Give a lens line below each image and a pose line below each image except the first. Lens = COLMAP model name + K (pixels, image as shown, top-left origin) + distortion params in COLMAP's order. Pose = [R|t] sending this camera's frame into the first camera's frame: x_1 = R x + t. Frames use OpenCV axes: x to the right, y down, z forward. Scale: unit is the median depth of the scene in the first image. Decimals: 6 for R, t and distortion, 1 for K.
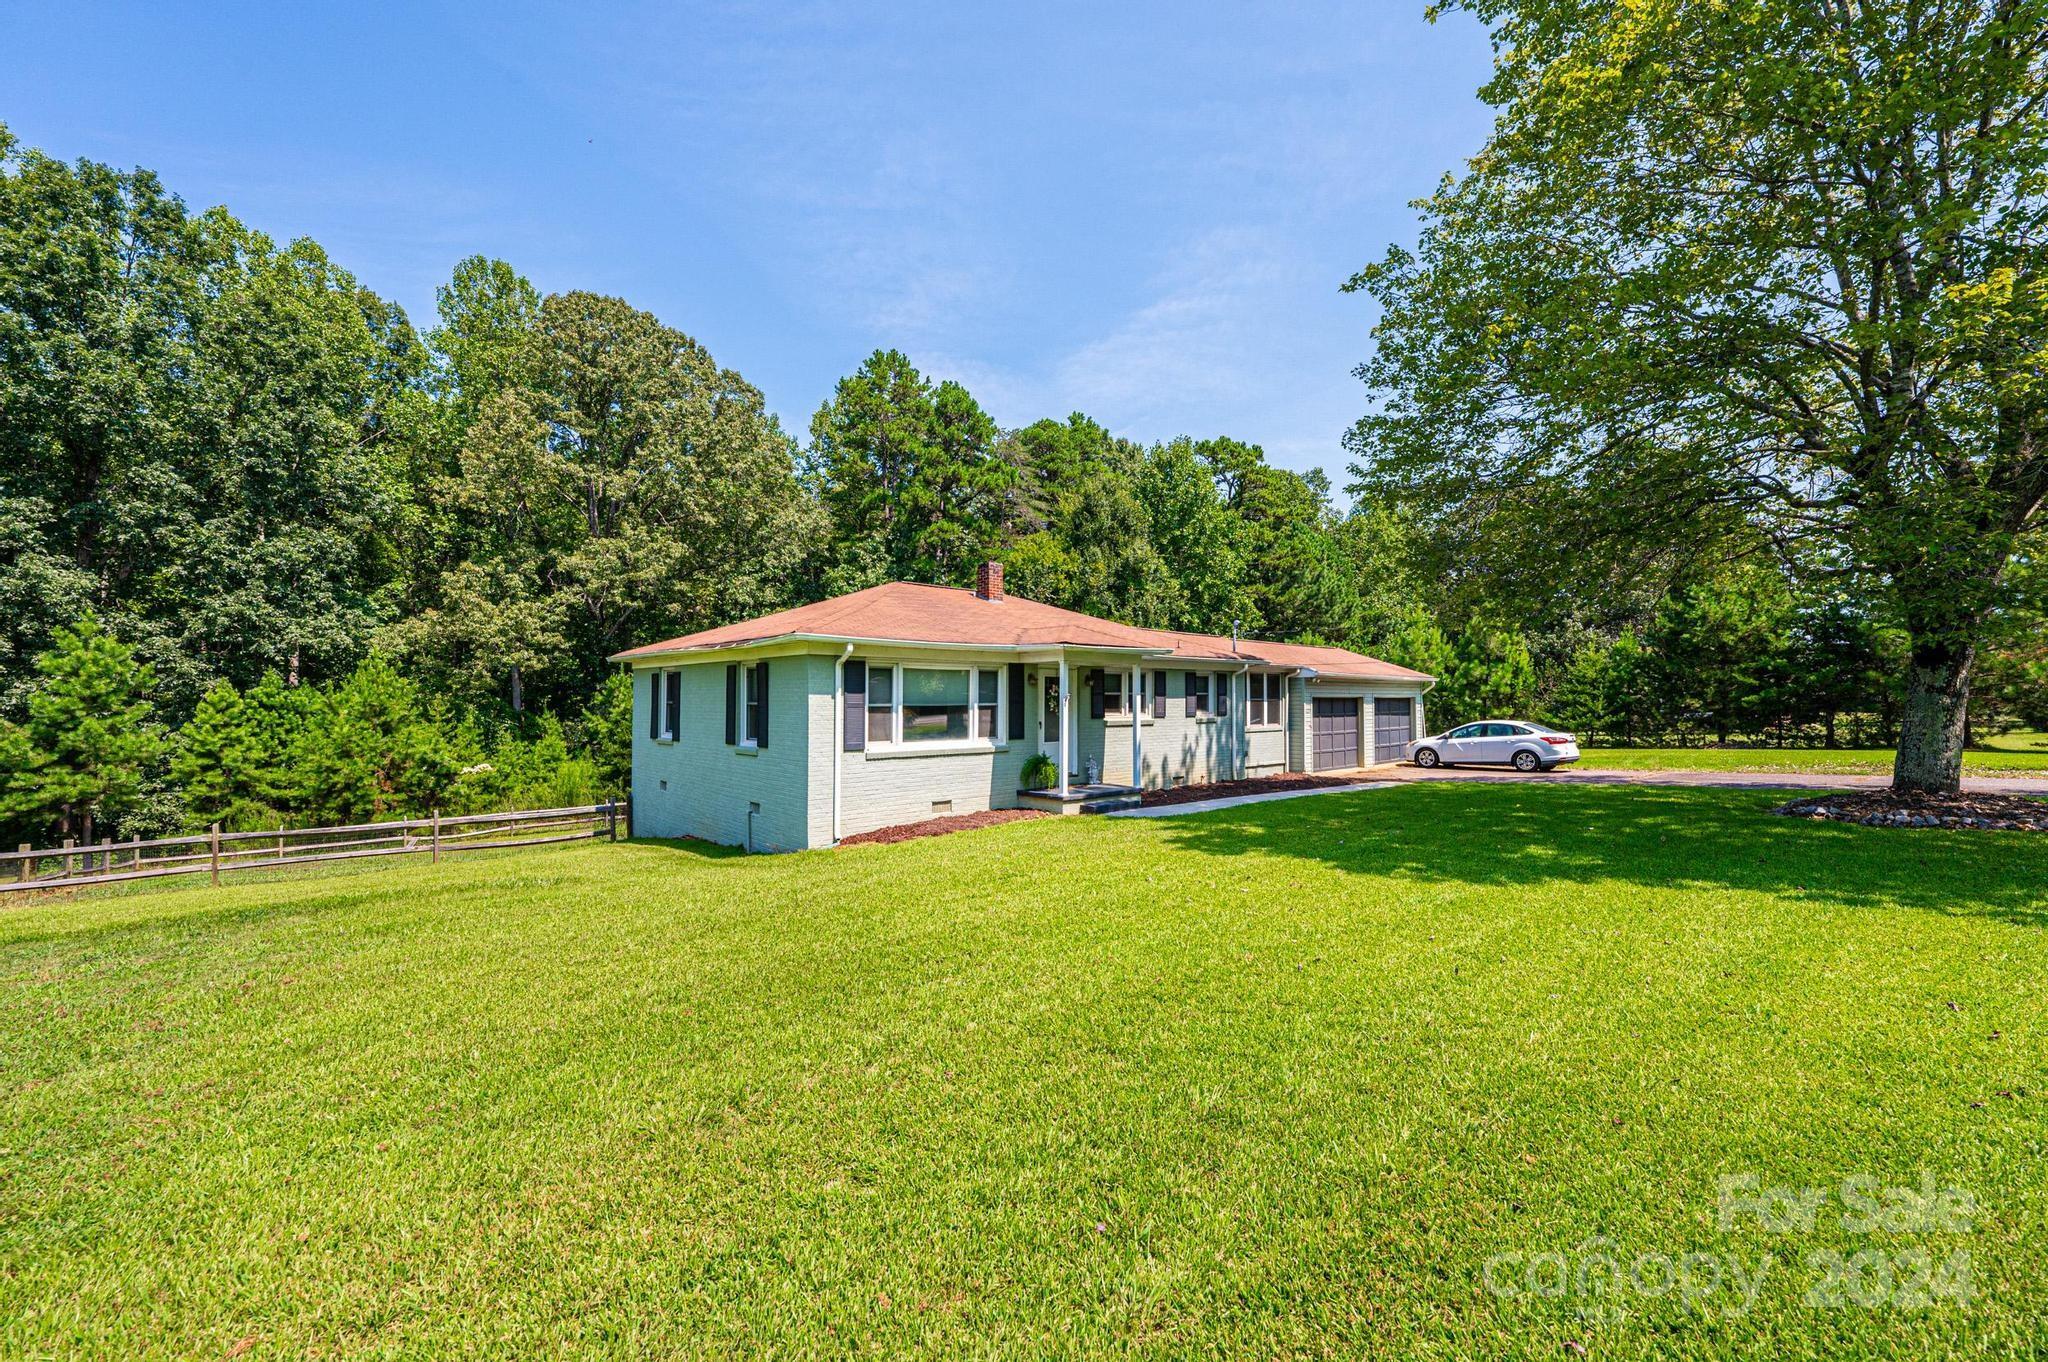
lens RADIAL K [[821.2, 0, 1023.3], [0, 821.2, 688.7], [0, 0, 1]] dist [-0.001279, -0.000263]
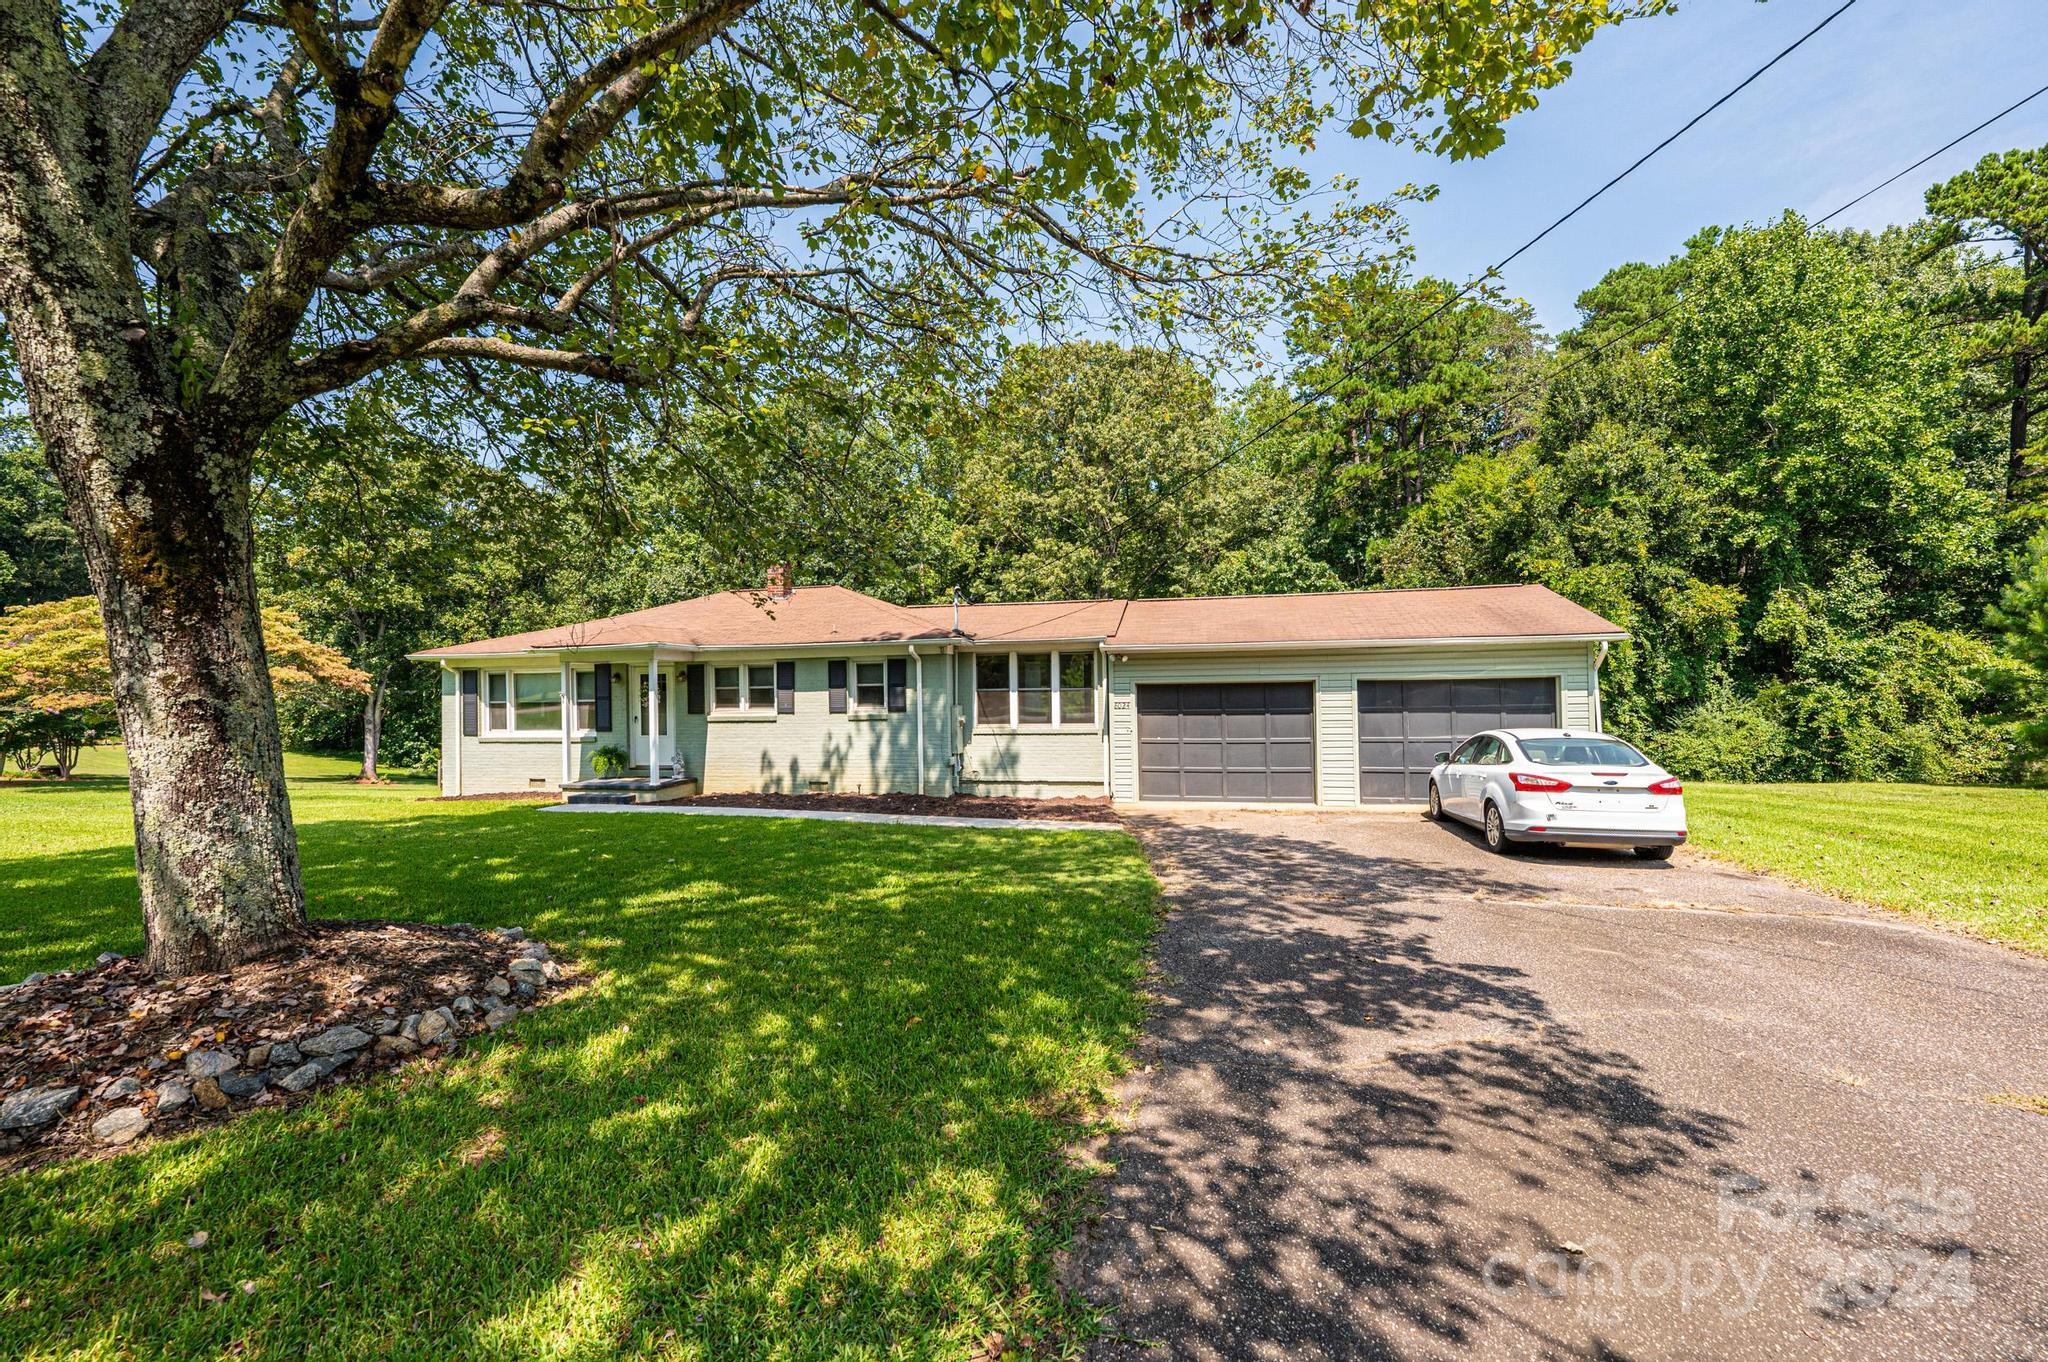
lens RADIAL K [[821.2, 0, 1015.2], [0, 821.2, 682.3], [0, 0, 1]] dist [-0.001279, -0.000263]
pose [[0.577345, -0.012516, -0.816405, 1.387457], [0.027741, 0.999606, 0.004294, 0.005134], [0.816029, -0.025127, 0.577464, 0.901732]]
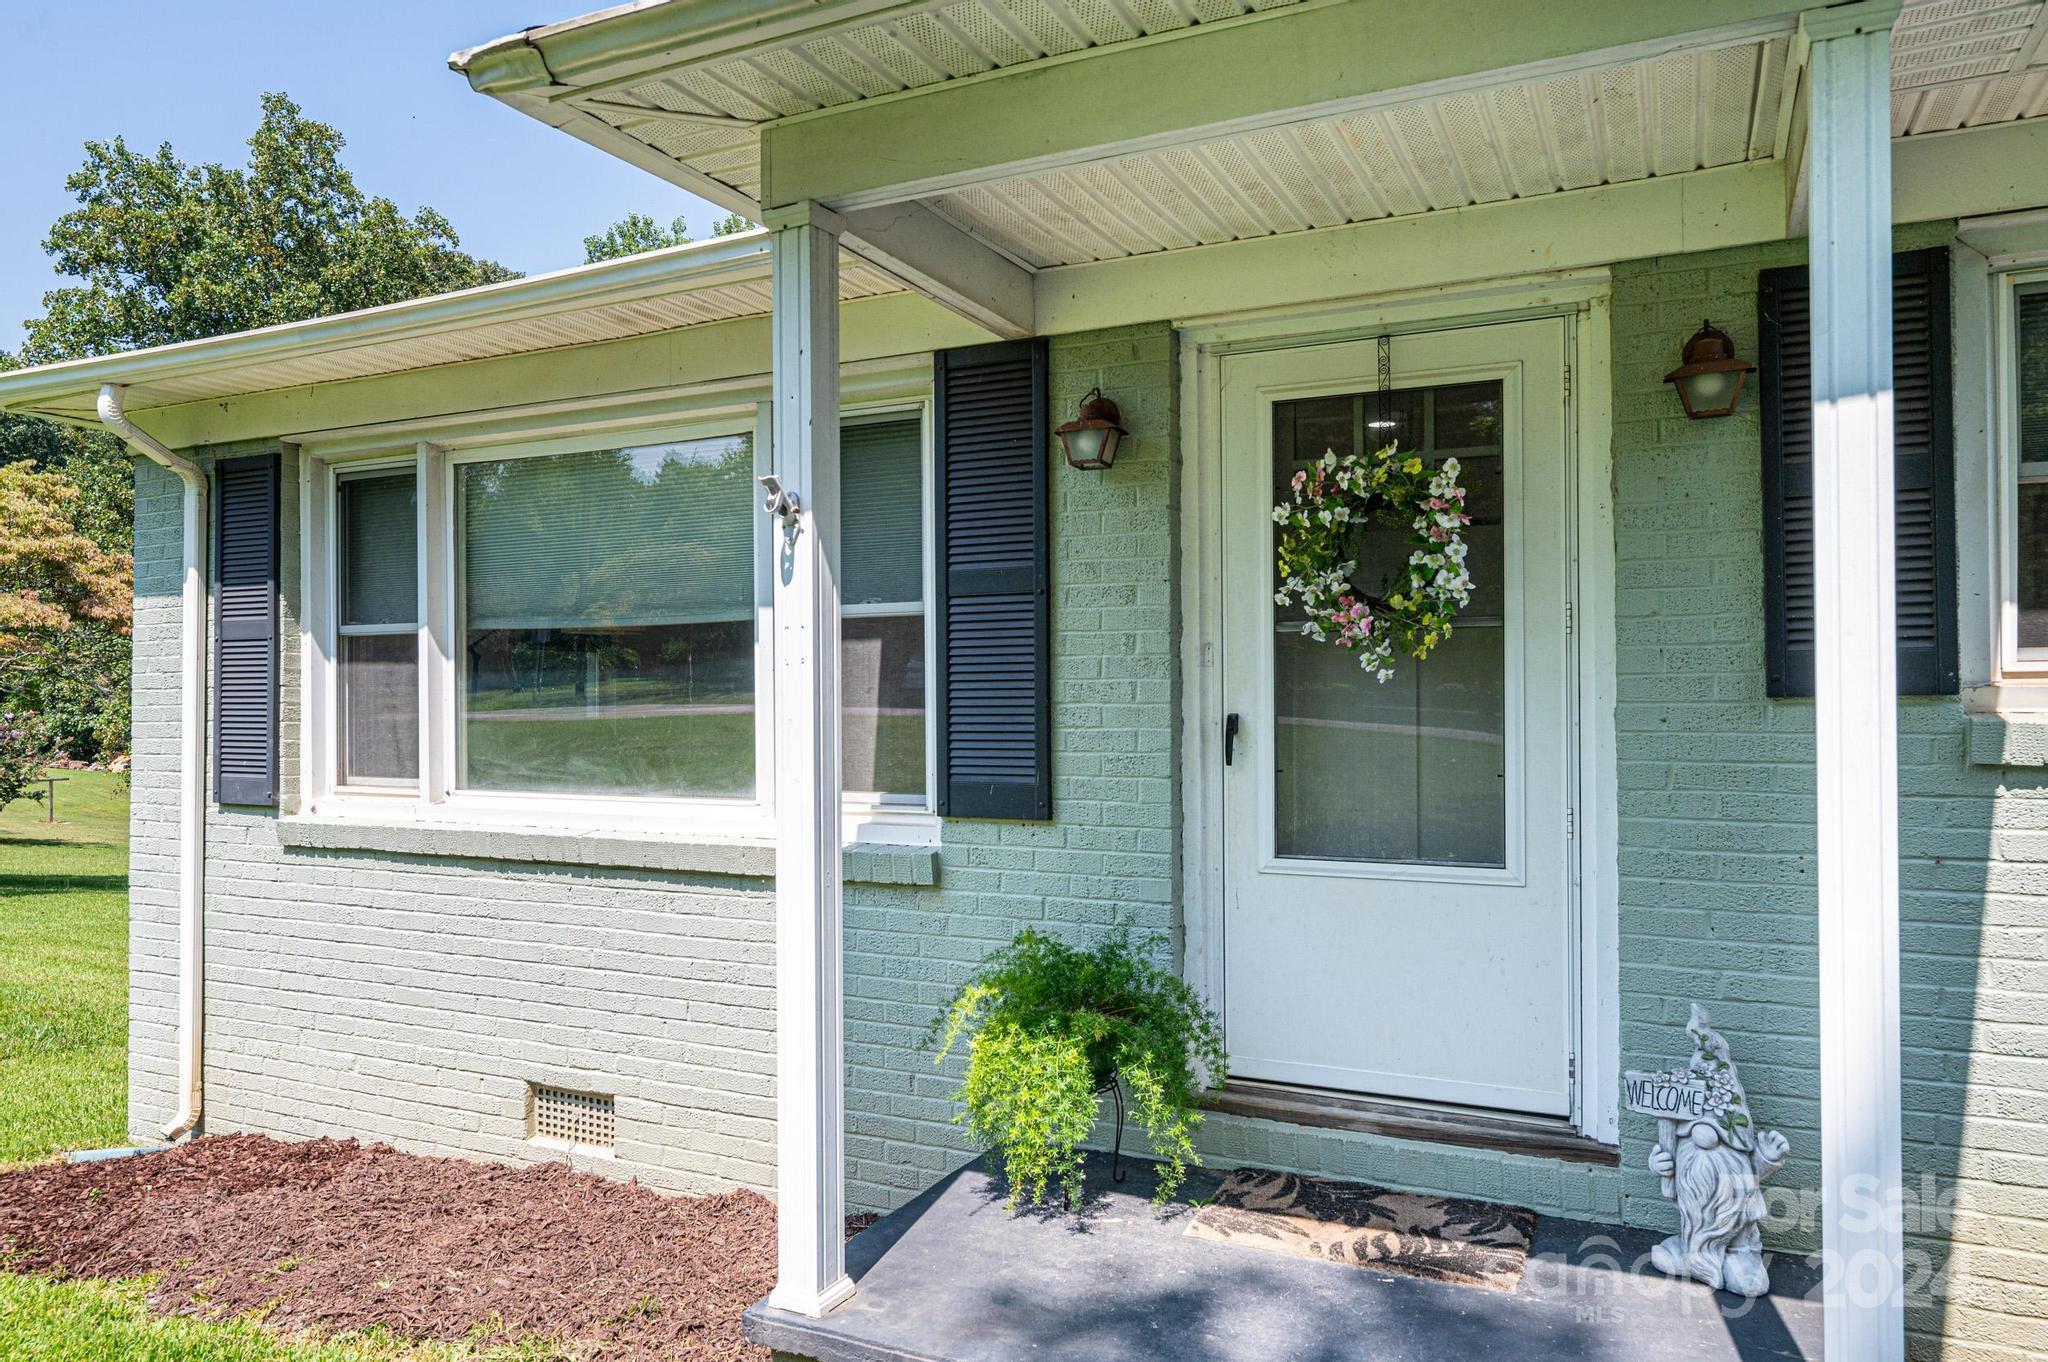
lens RADIAL K [[1381.3, 0, 1024.7], [0, 1381.3, 684.7], [0, 0, 1]] dist [0.003911, 0.000454]
pose [[0.383120, -0.013451, -0.923601, 0.273177], [0.012155, 0.999881, -0.009520, 0.041907], [0.923619, -0.007579, 0.383238, 1.003313]]
